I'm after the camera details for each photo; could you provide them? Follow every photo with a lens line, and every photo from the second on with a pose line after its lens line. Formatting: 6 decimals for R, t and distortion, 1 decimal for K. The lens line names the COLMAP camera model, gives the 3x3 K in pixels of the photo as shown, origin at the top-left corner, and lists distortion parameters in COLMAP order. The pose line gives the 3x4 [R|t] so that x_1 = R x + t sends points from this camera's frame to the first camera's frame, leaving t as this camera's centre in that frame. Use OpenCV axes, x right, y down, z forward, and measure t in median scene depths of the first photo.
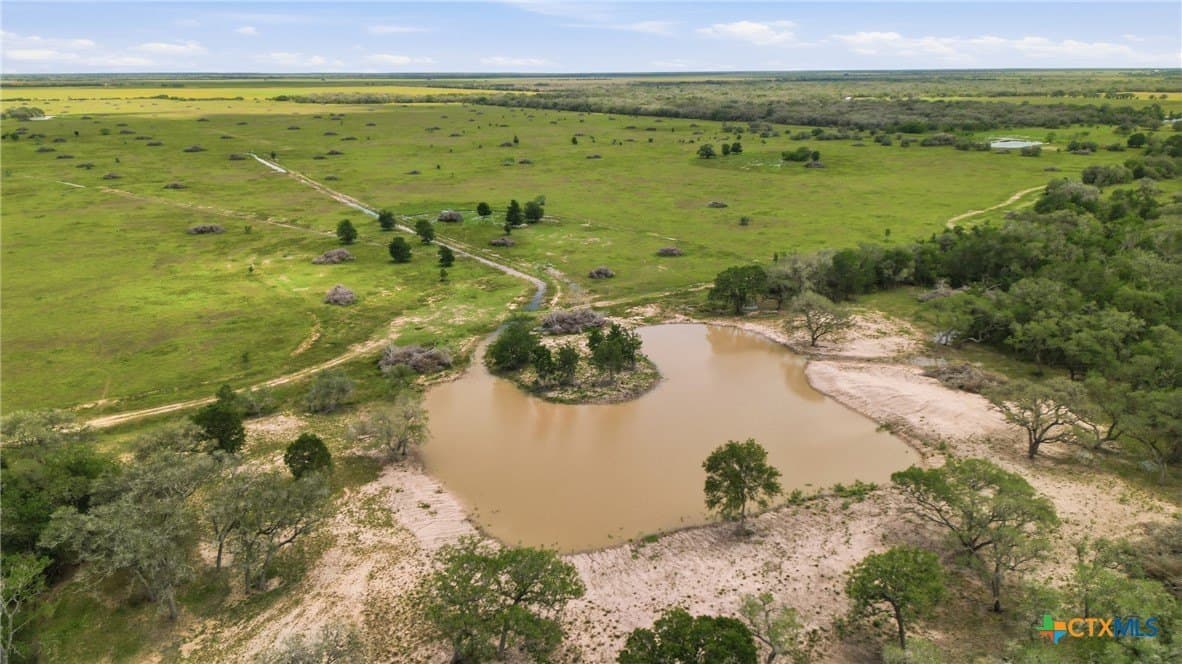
lens RADIAL K [[895.7, 0, 591.0], [0, 895.7, 332.0], [0, 0, 1]] dist [-0.047086, -0.003084]
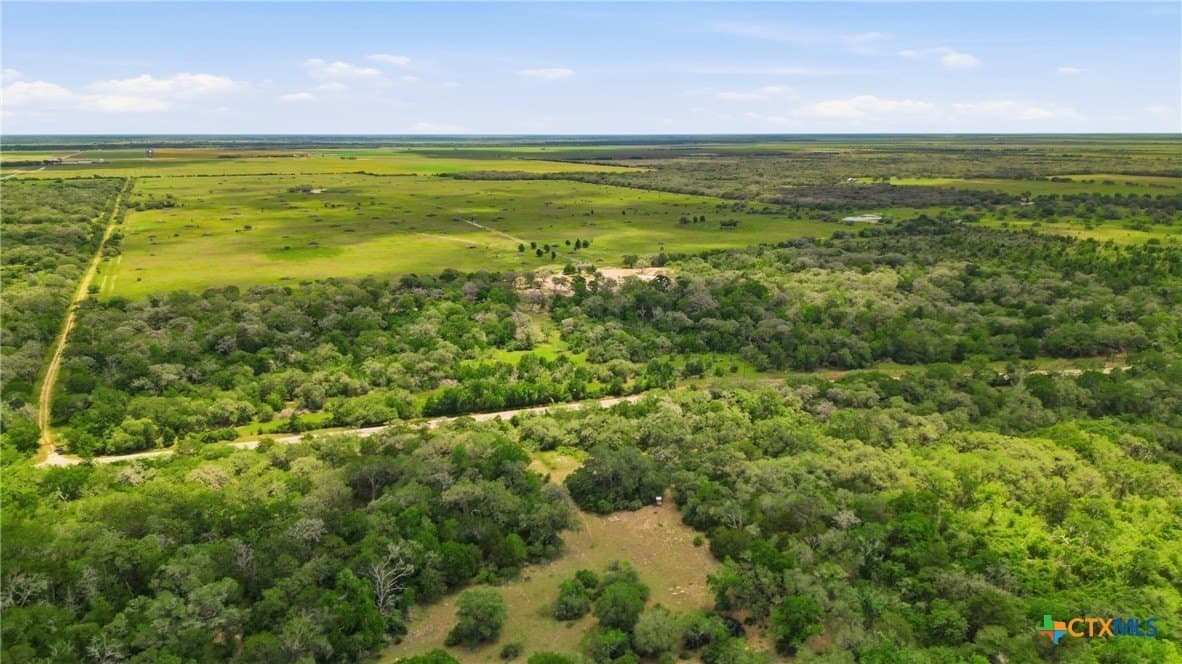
lens RADIAL K [[895.7, 0, 591.0], [0, 895.7, 332.0], [0, 0, 1]] dist [-0.047086, -0.003084]
pose [[0.992883, 0.032133, -0.114679, 0.157984], [-0.039133, 0.997472, -0.059322, 0.170693], [0.112482, 0.063388, 0.991630, -0.977194]]
